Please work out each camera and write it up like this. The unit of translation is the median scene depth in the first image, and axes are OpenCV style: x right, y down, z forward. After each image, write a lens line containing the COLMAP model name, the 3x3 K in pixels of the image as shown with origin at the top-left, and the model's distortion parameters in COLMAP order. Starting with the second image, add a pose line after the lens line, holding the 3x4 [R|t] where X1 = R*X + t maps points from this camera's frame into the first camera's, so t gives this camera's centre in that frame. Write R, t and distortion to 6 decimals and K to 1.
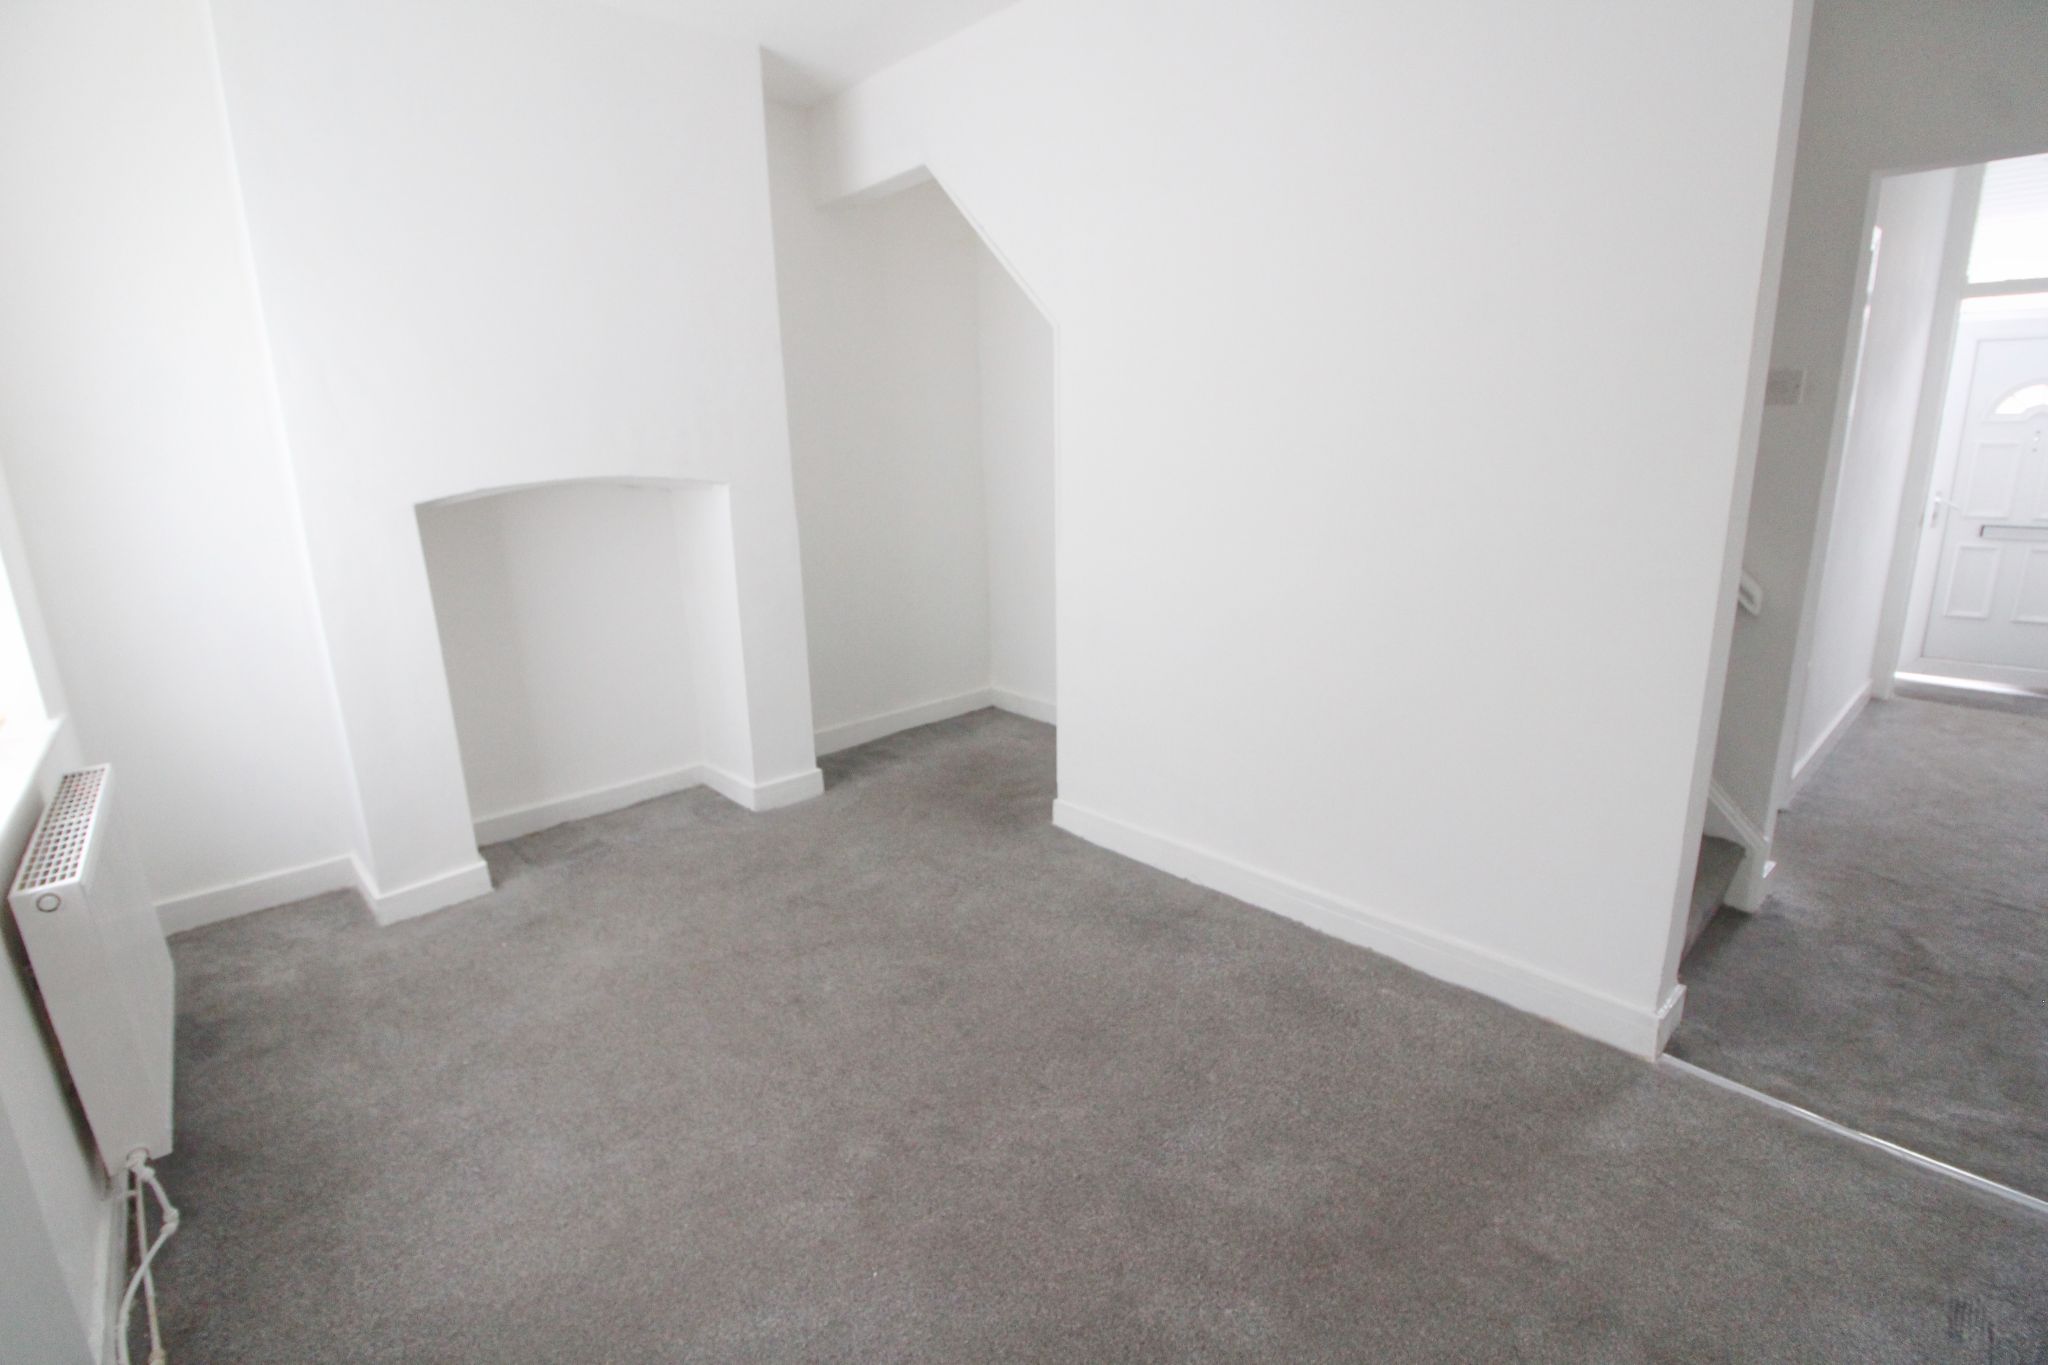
lens RADIAL K [[946.2, 0, 1024.0], [0, 946.2, 661.5], [0, 0, 1]] dist [-0.003120, -0.000949]
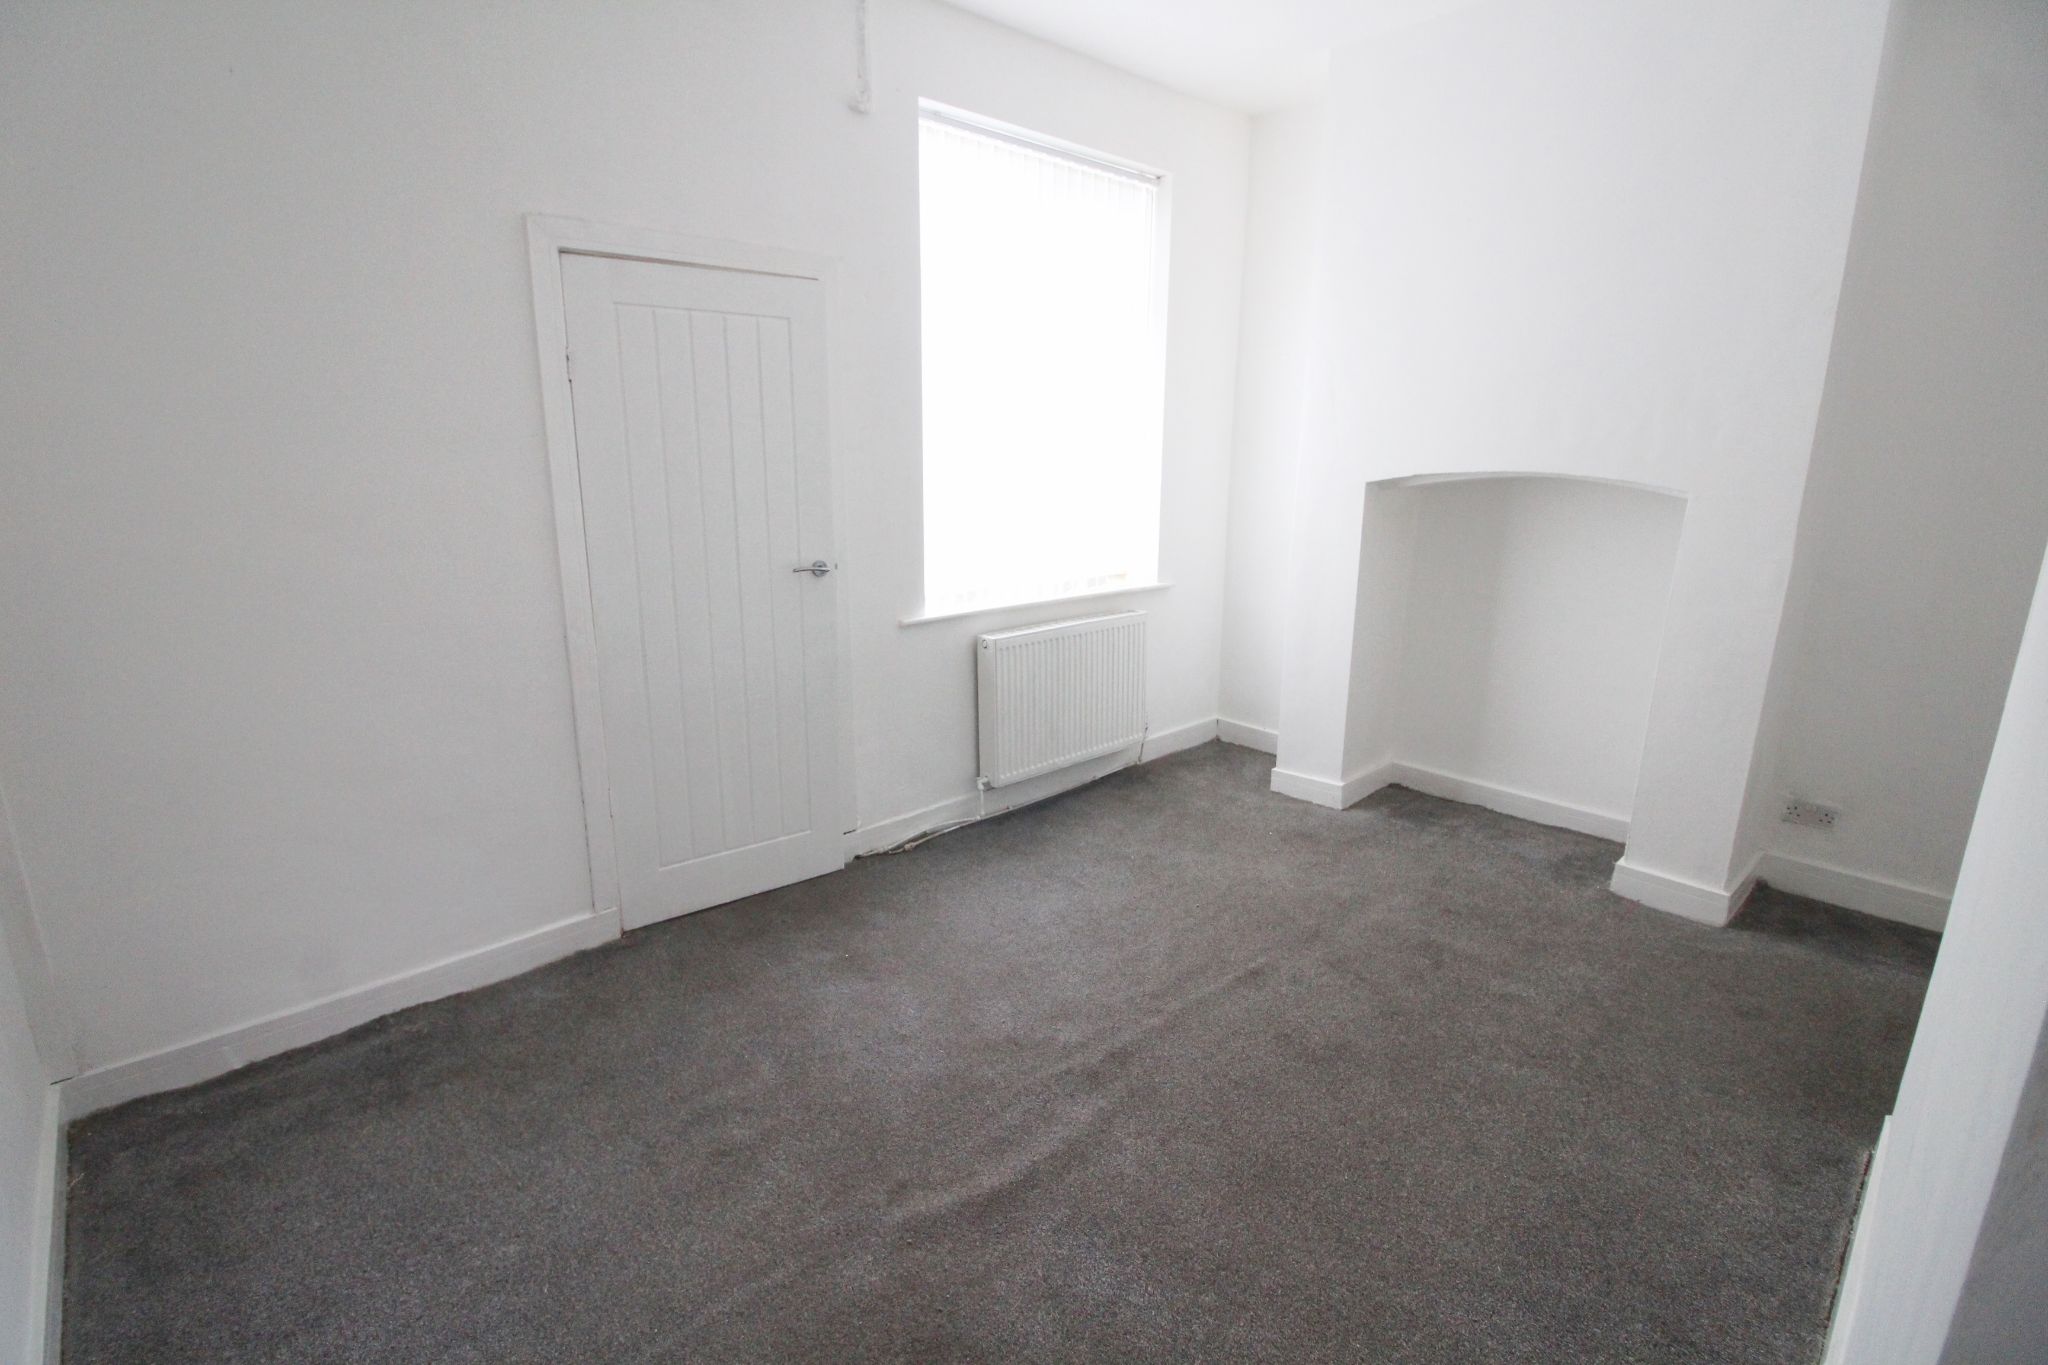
lens RADIAL K [[946.2, 0, 1015.0], [0, 946.2, 693.6], [0, 0, 1]] dist [-0.003120, -0.000949]
pose [[0.016466, 0.286018, -0.958083, 0.541716], [-0.235310, 0.932407, 0.274309, -0.127044], [0.971781, 0.220929, 0.082656, 0.469595]]
